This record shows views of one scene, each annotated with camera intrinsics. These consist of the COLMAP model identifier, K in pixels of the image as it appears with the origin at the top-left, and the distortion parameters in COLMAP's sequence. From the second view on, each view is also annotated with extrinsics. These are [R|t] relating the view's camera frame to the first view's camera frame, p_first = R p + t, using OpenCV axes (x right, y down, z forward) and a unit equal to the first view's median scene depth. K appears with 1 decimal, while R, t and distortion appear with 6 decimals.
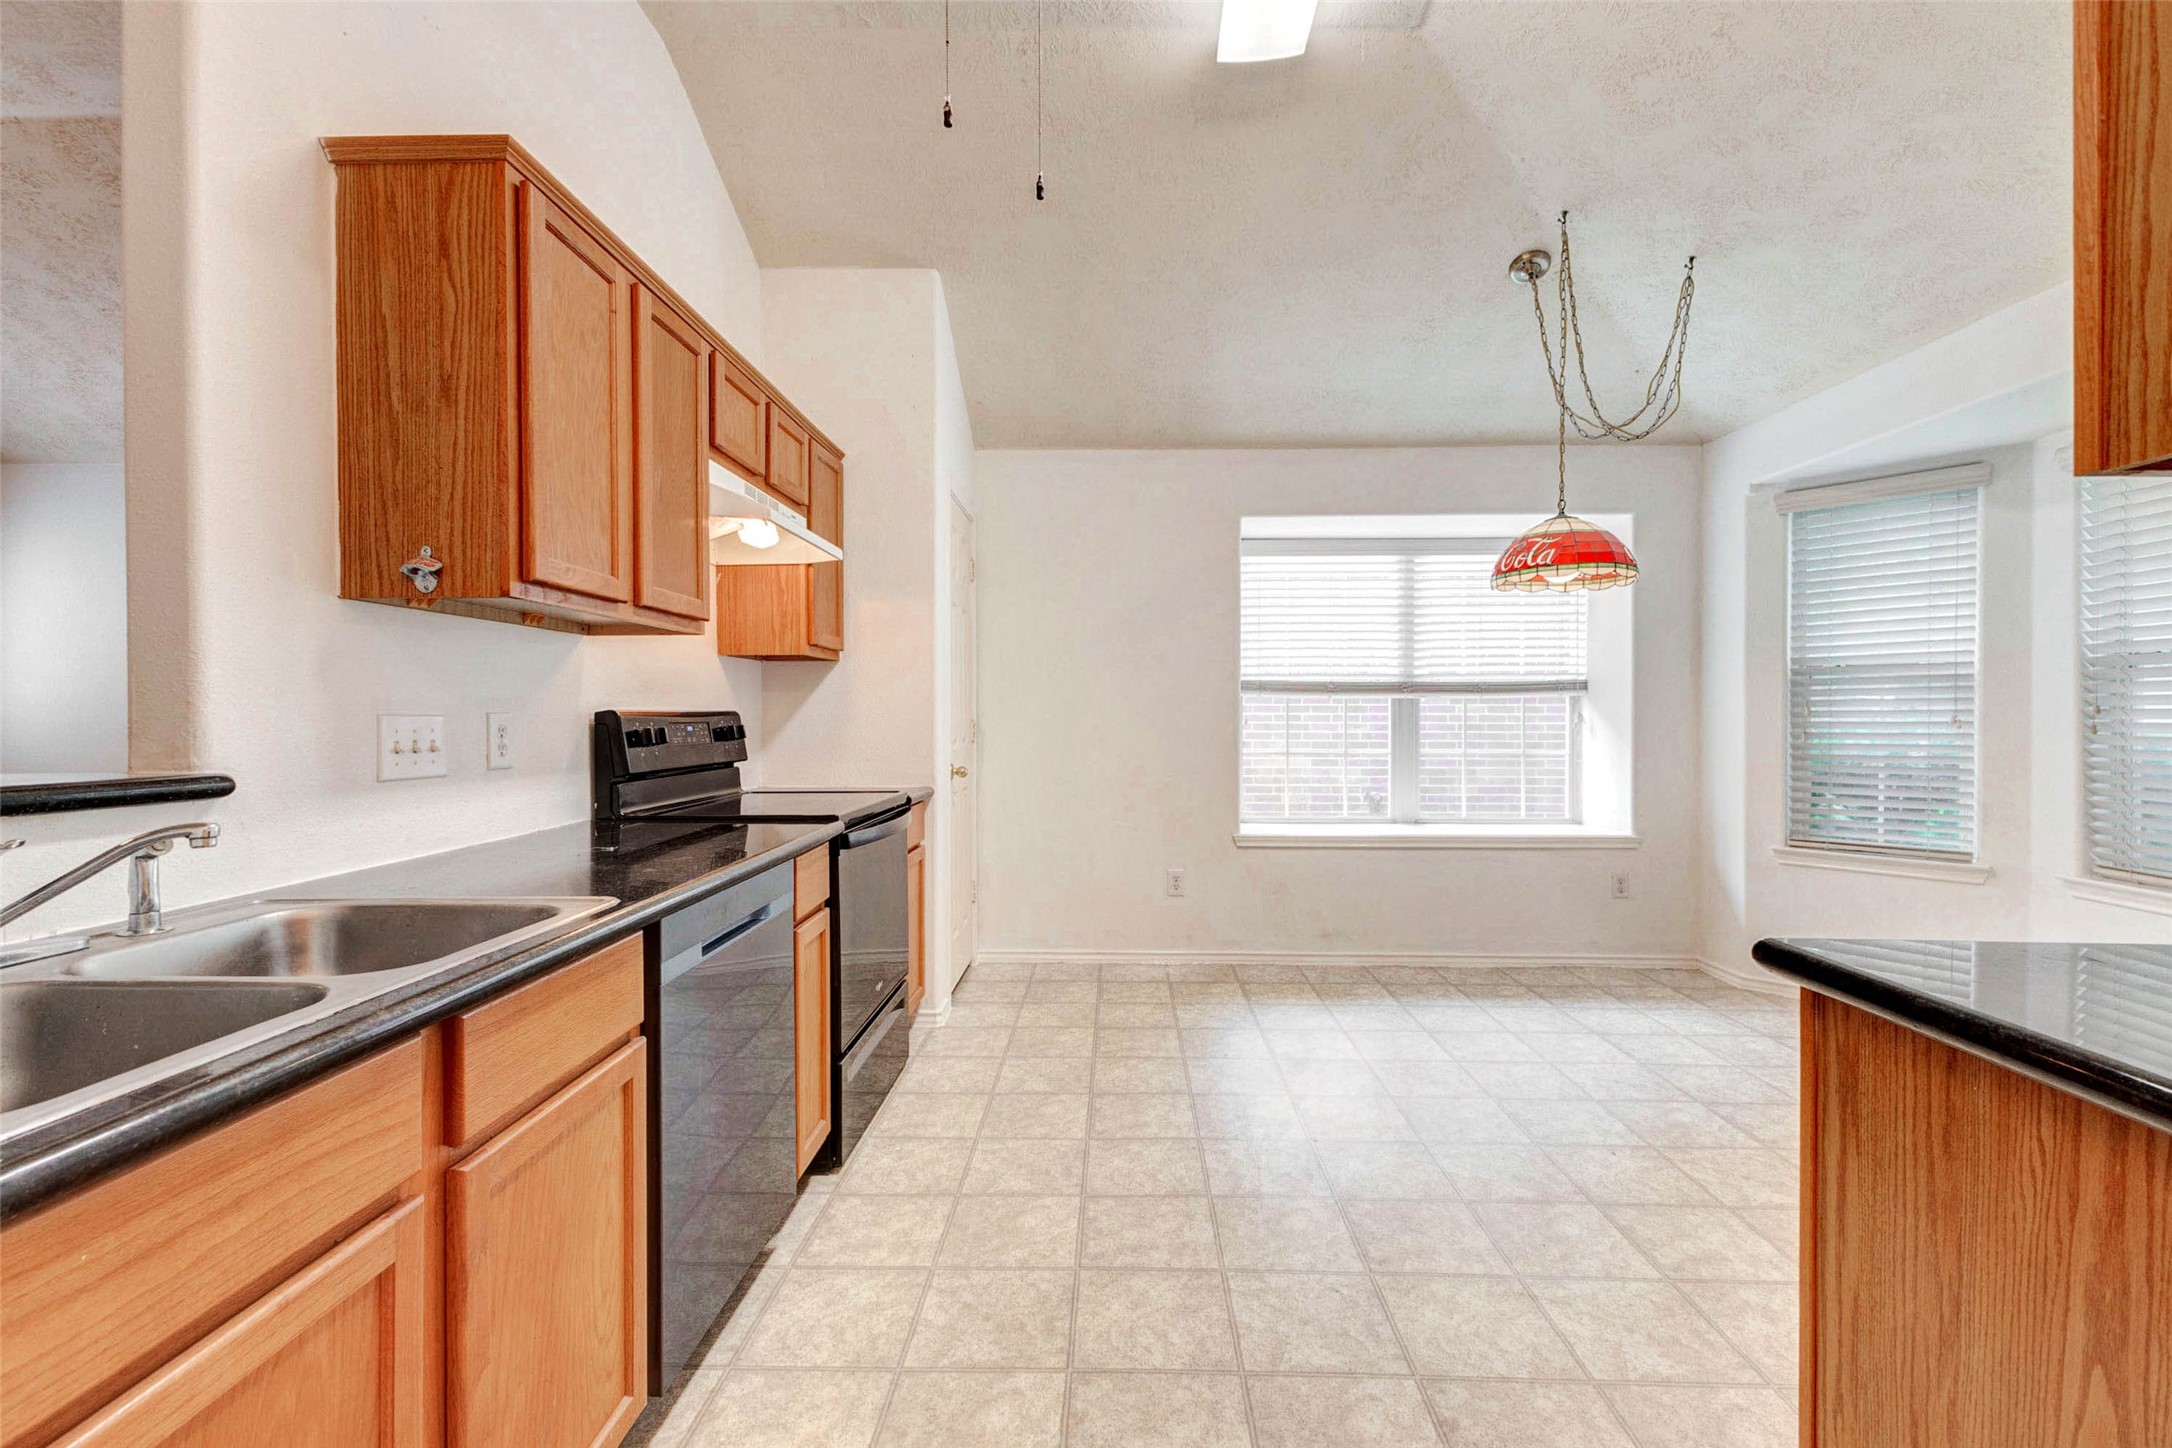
lens RADIAL K [[947.1, 0, 1085.6], [0, 947.1, 718.4], [0, 0, 1]] dist [0.021427, -0.004614]
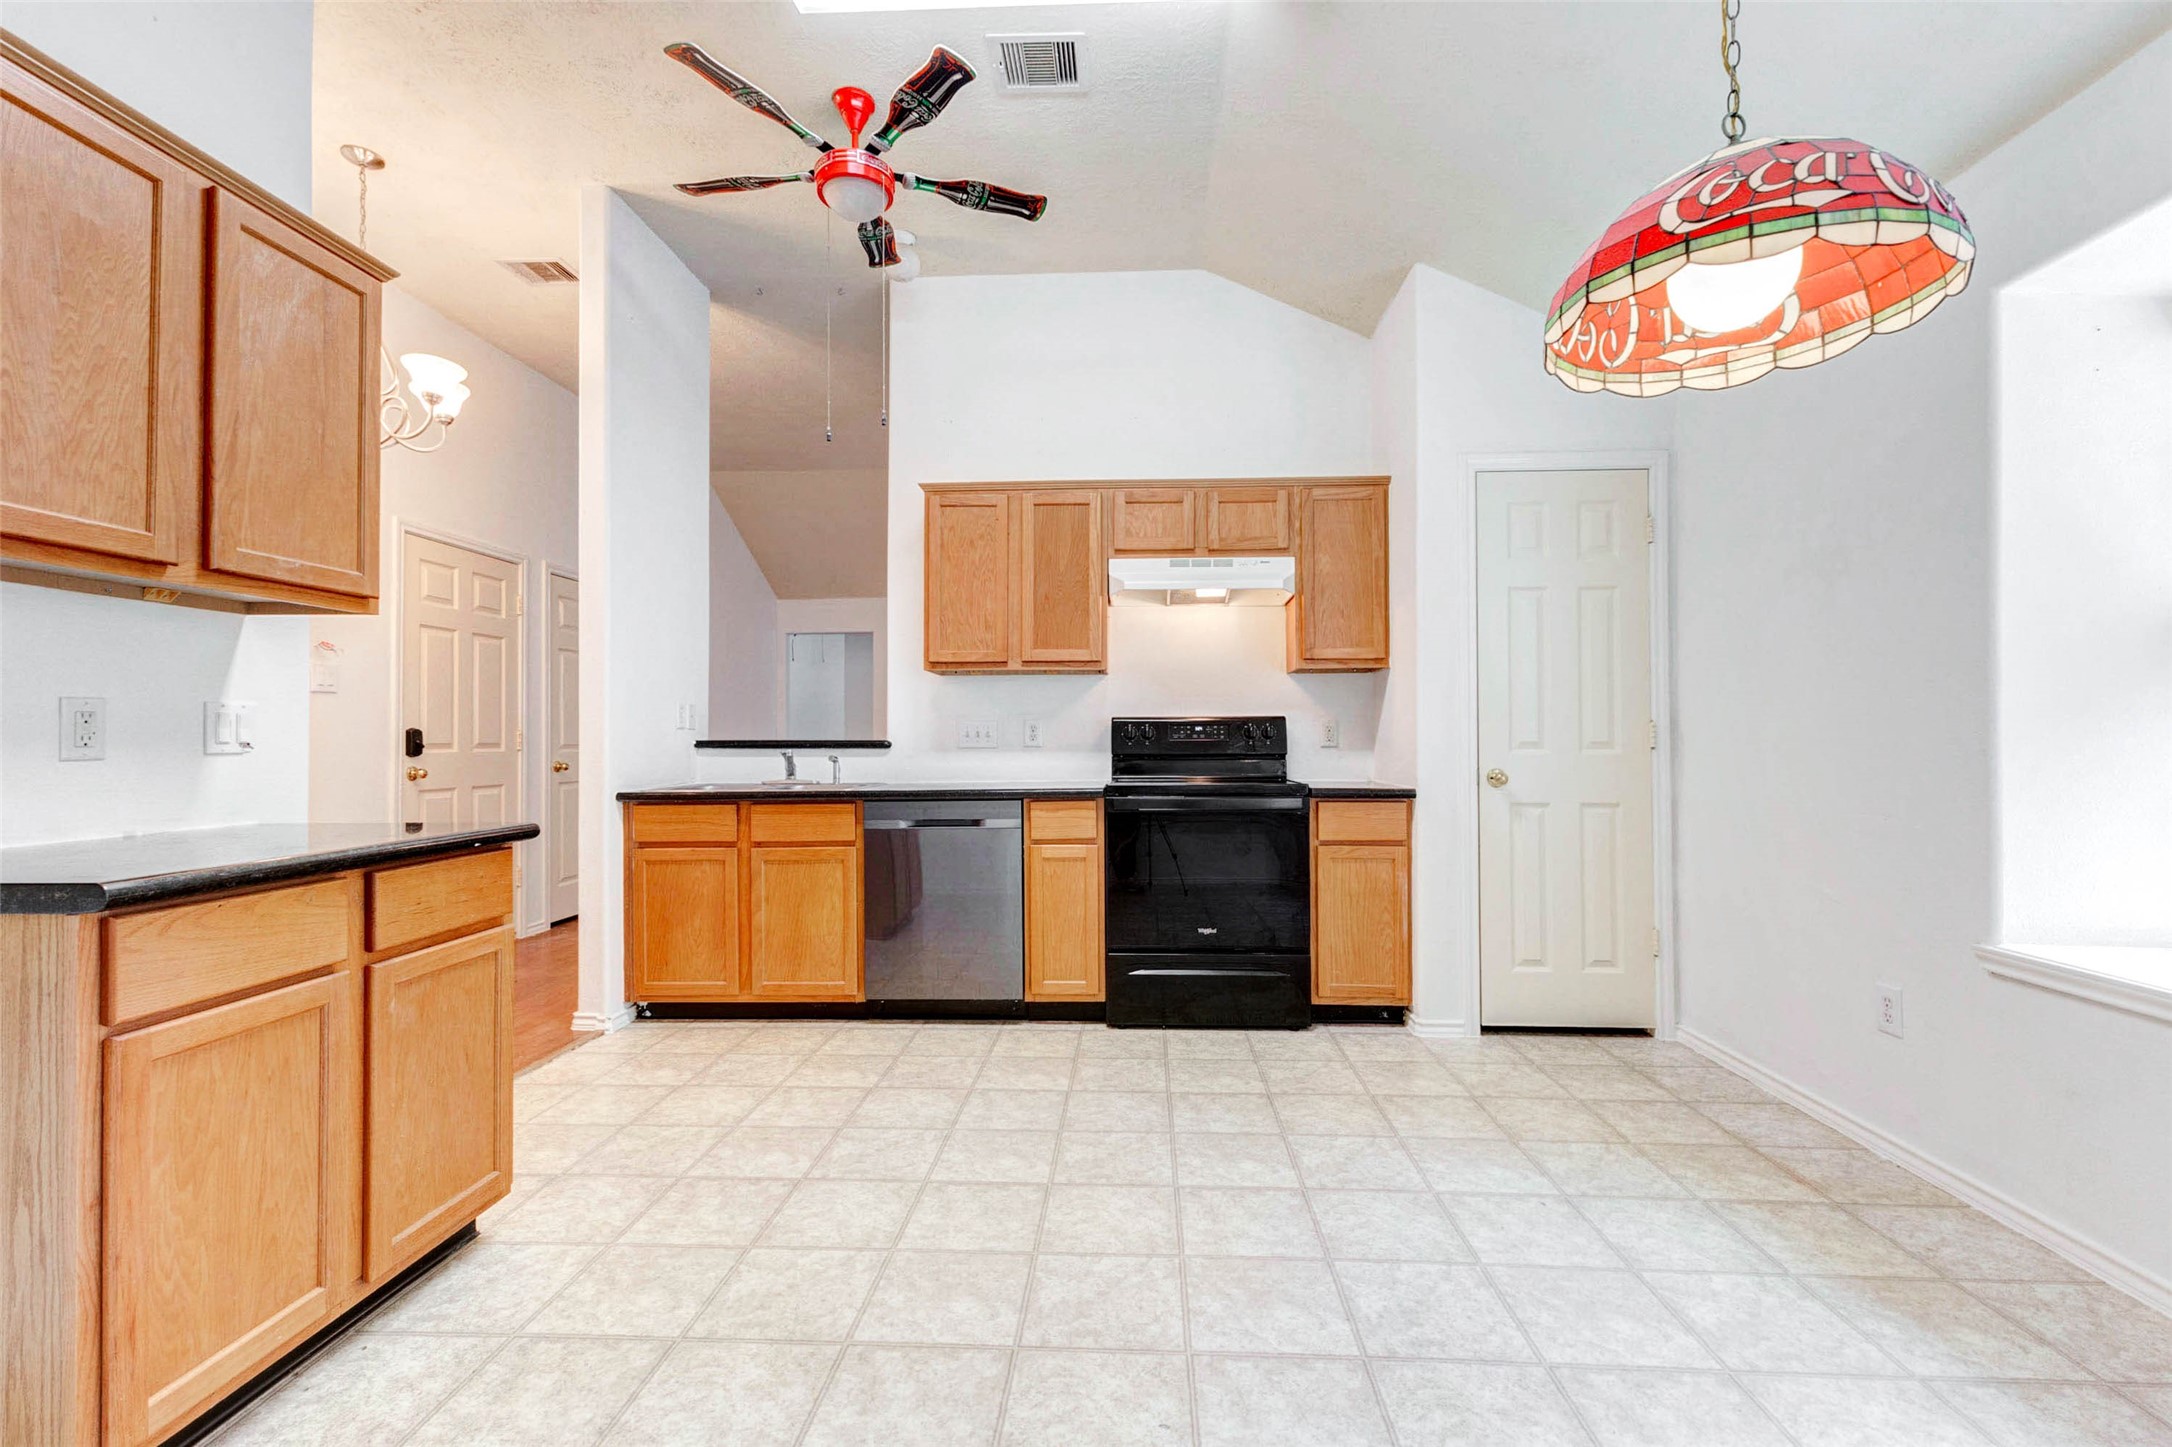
lens RADIAL K [[945.5, 0, 1105.8], [0, 945.5, 727.9], [0, 0, 1]] dist [0.004197, -0.000022]
pose [[-0.014547, -0.011473, -0.999828, 1.664248], [-0.002183, 0.999932, -0.011443, 0.042721], [0.999892, 0.002016, -0.014571, 1.408542]]
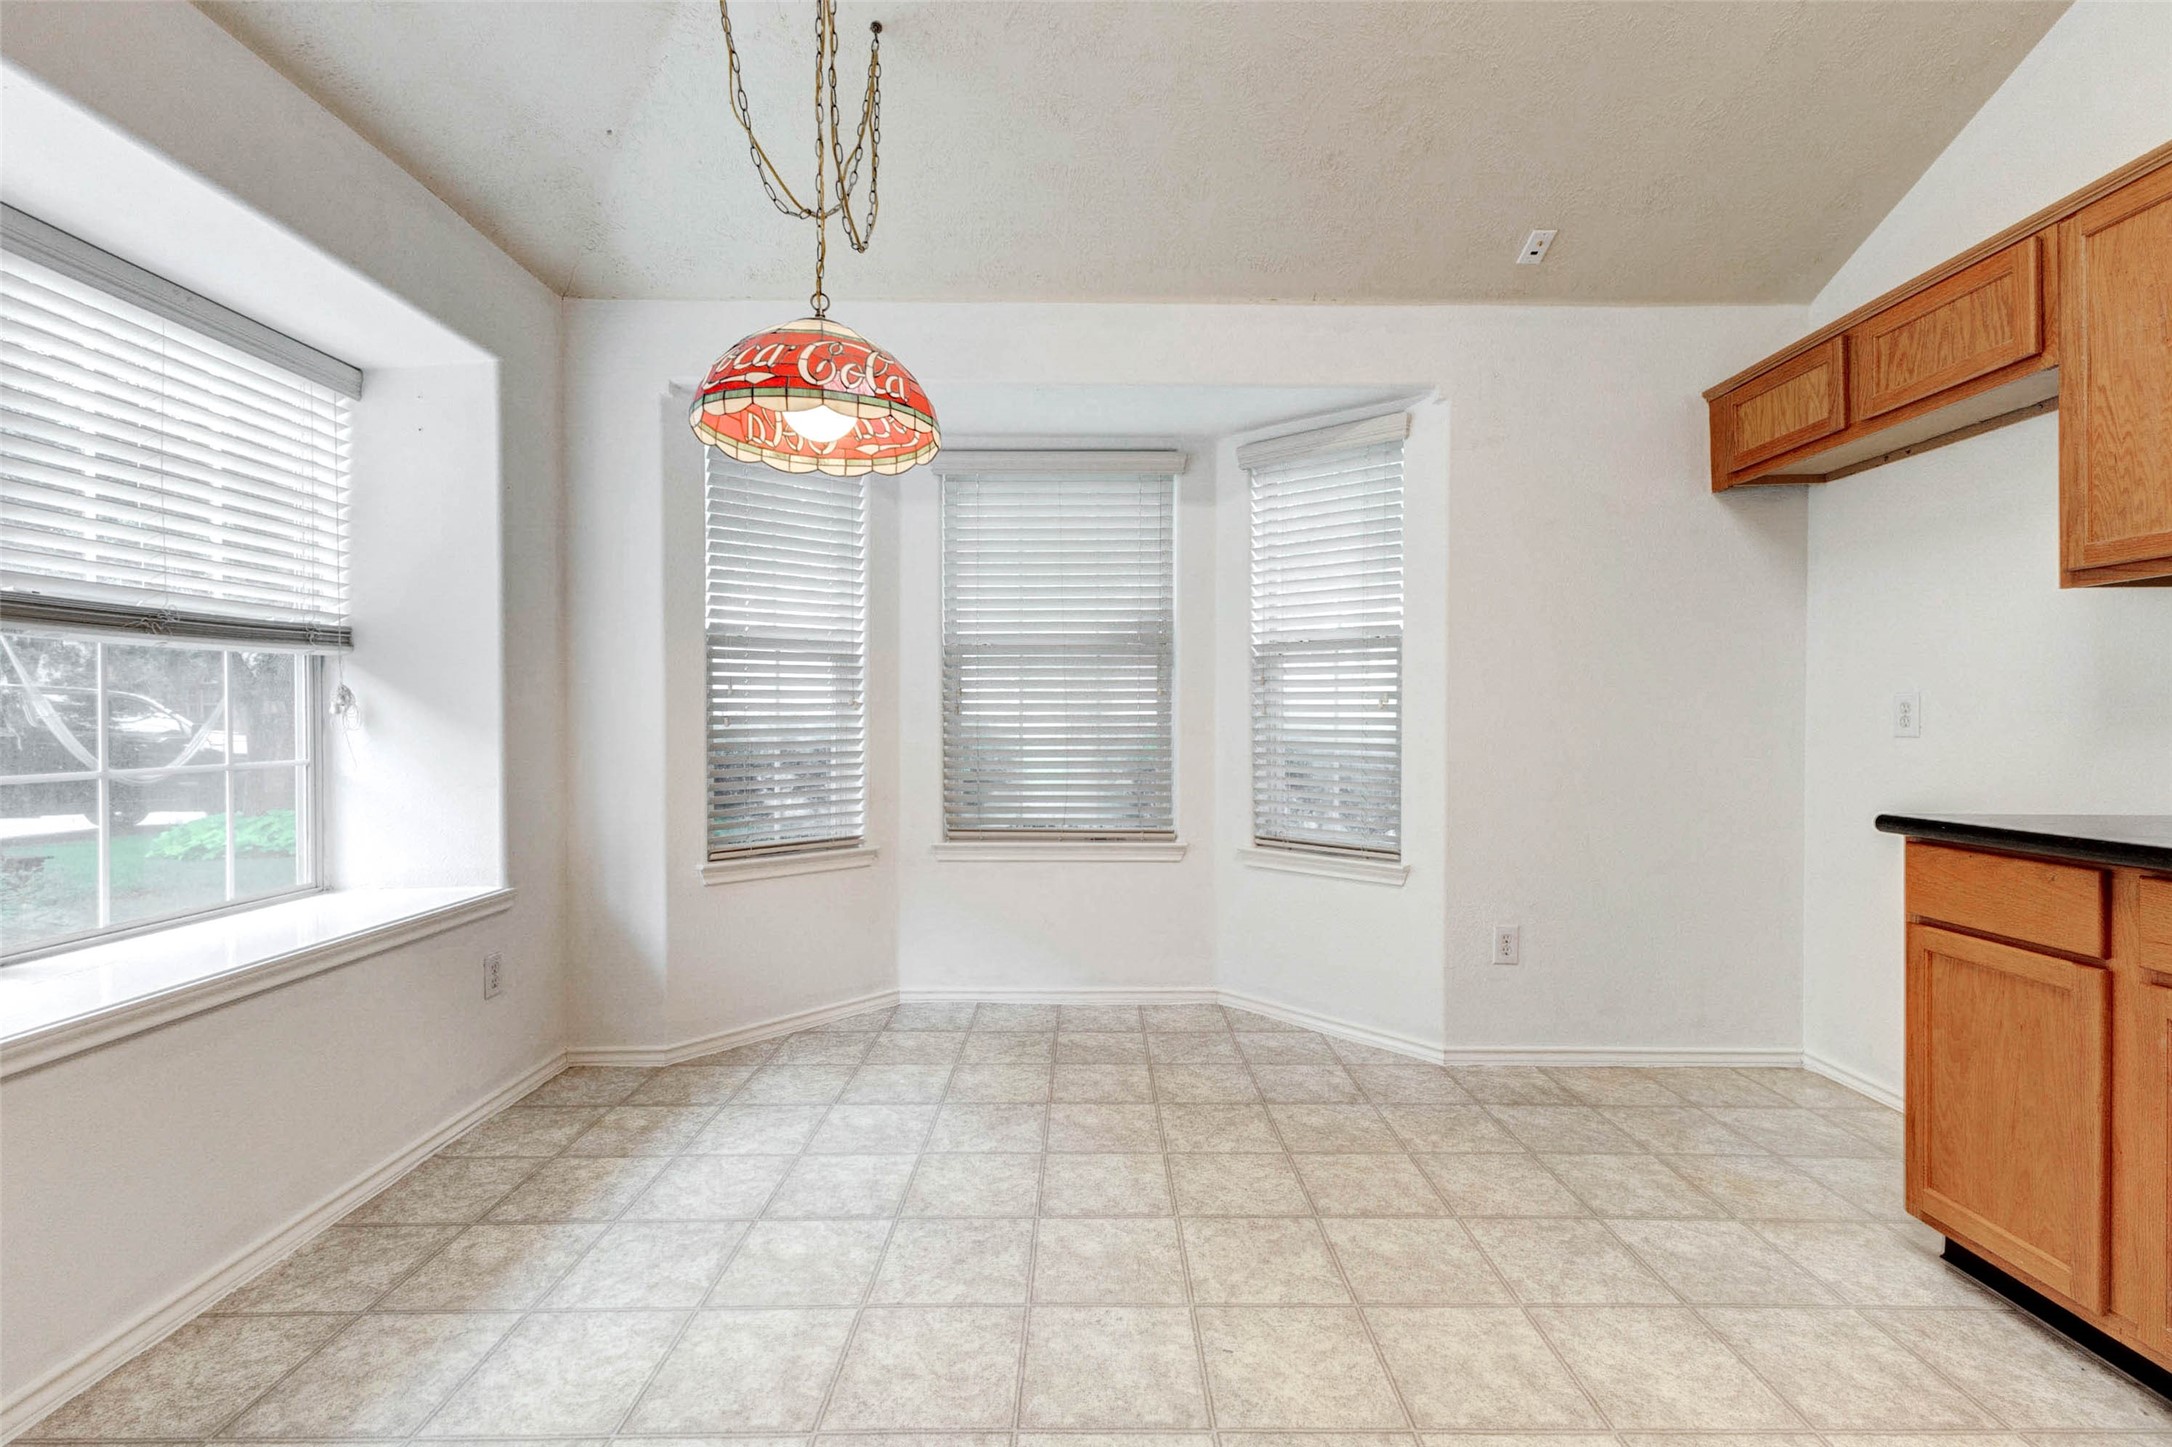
lens RADIAL K [[947.1, 0, 1085.6], [0, 947.1, 717.9], [0, 0, 1]] dist [0.021427, -0.004614]
pose [[-0.036262, 0.001825, 0.999341, -0.123275], [0.007077, 0.999974, -0.001569, 0.044068], [-0.999317, 0.007015, -0.036274, 1.592499]]
